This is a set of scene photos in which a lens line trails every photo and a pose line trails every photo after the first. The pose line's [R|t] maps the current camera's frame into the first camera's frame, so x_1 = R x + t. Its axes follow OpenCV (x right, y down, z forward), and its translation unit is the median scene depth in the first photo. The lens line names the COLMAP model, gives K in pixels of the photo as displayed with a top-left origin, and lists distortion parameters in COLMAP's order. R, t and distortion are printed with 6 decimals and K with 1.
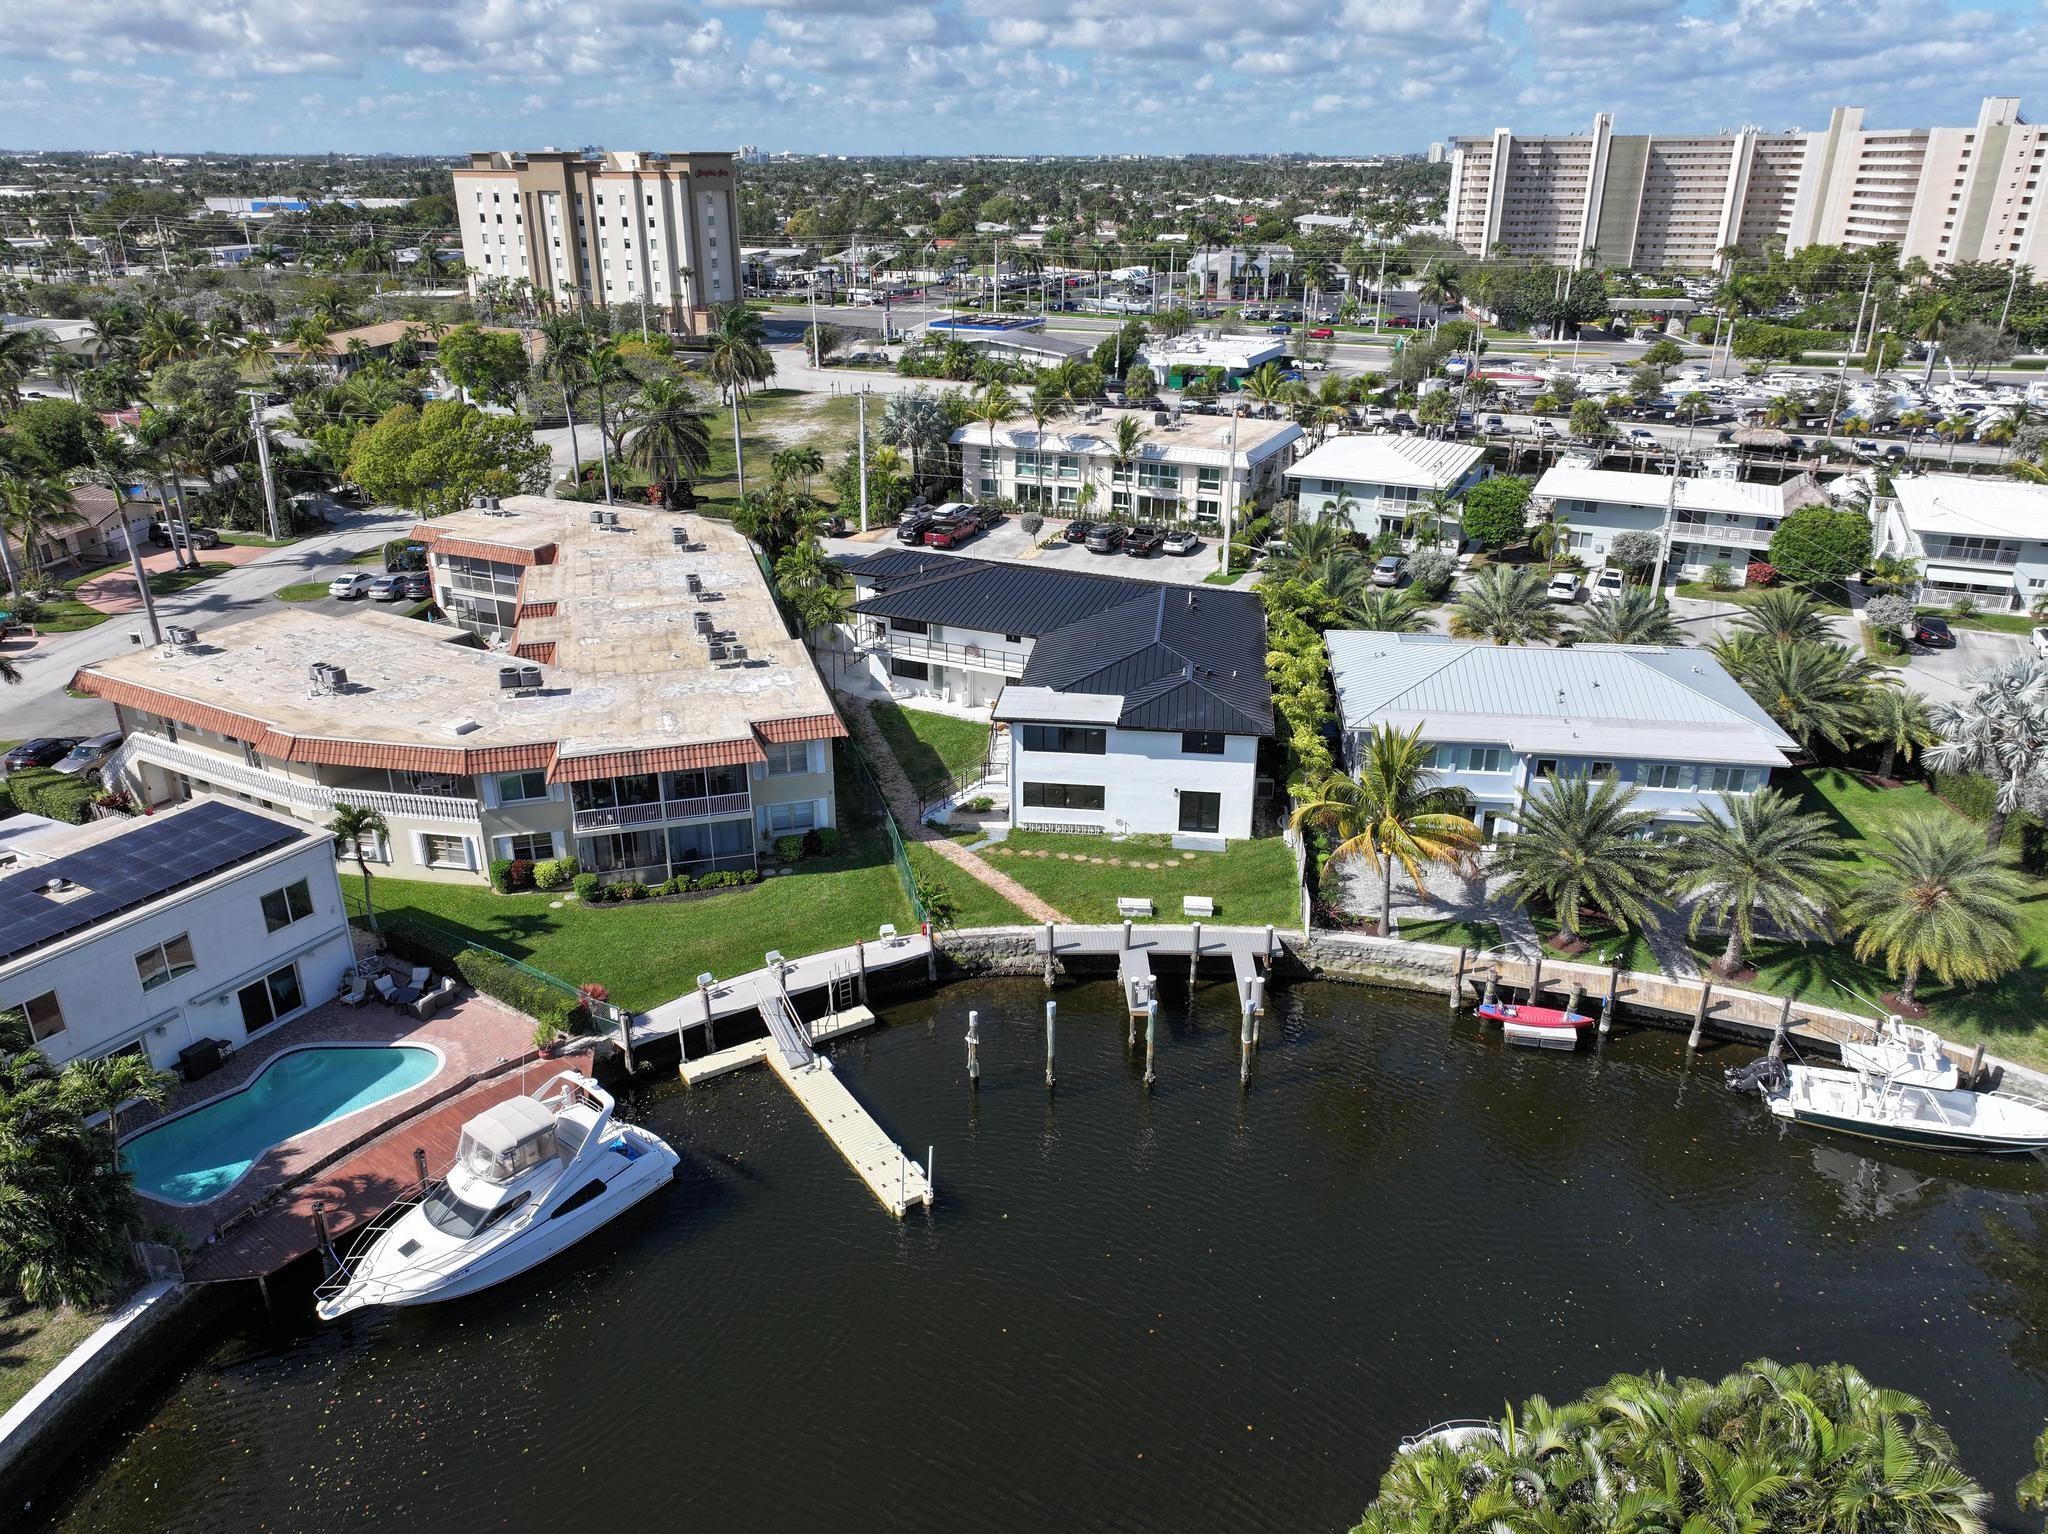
lens RADIAL K [[1429.9, 0, 1024.0], [0, 1429.9, 767.0], [0, 0, 1]] dist [0.000628, 0.002523]
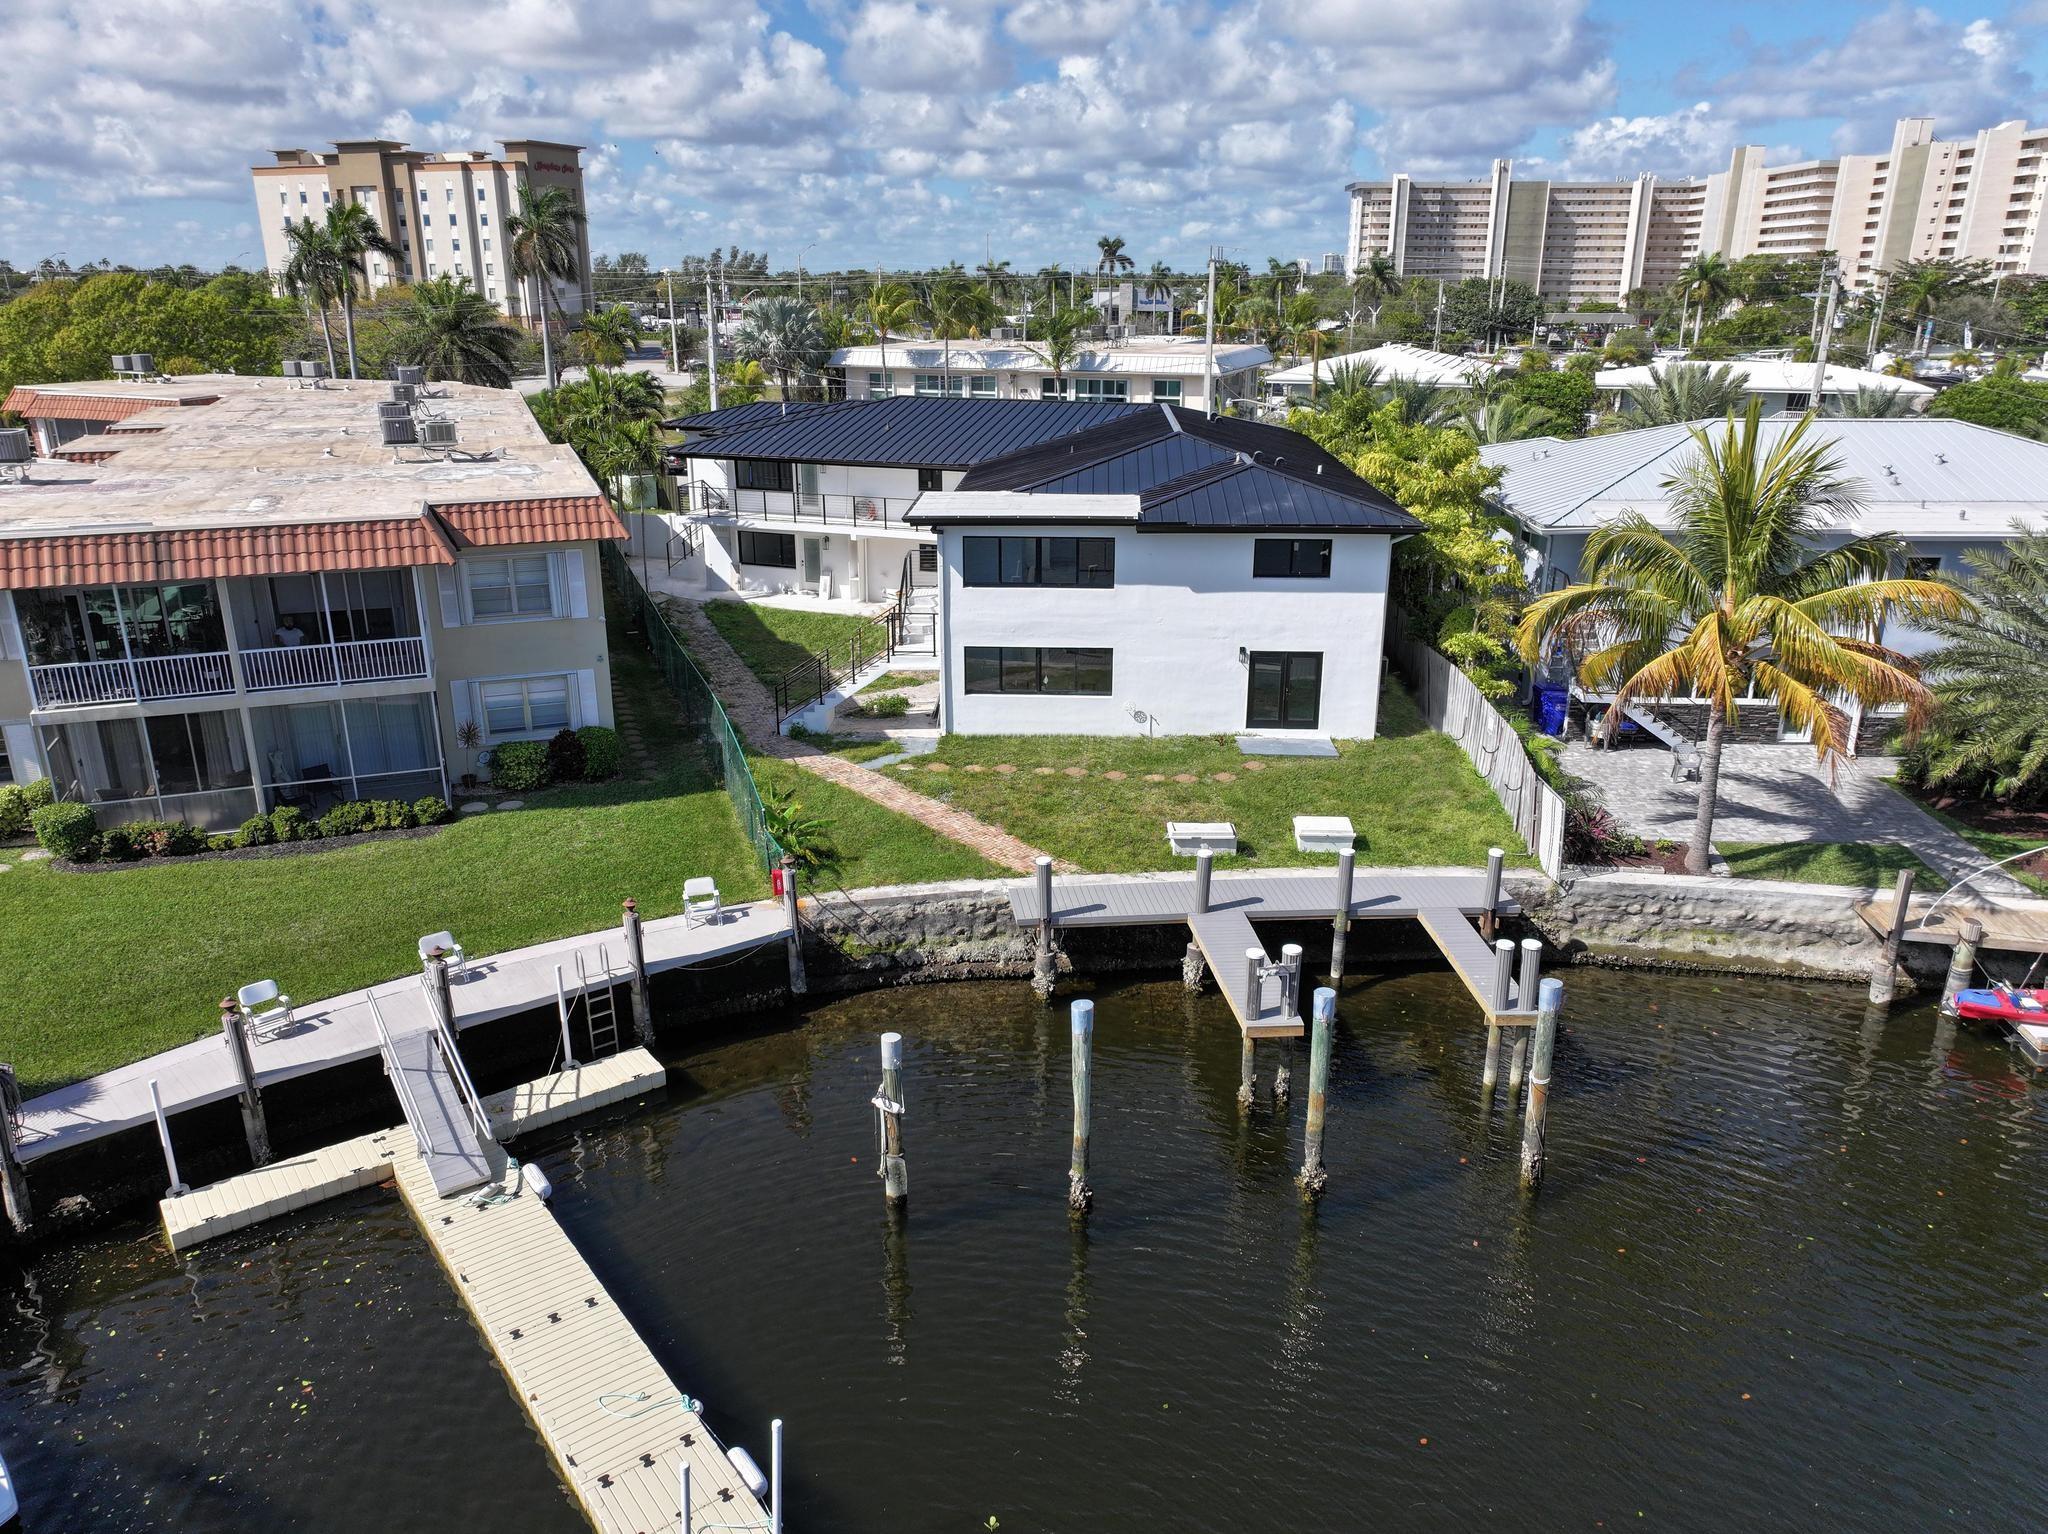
lens RADIAL K [[1429.9, 0, 1024.0], [0, 1429.9, 767.0], [0, 0, 1]] dist [0.000628, 0.002523]
pose [[0.996803, -0.025809, 0.075614, -0.022157], [0.031469, 0.996713, -0.074648, 0.106734], [-0.073439, 0.076789, 0.994339, 0.492570]]
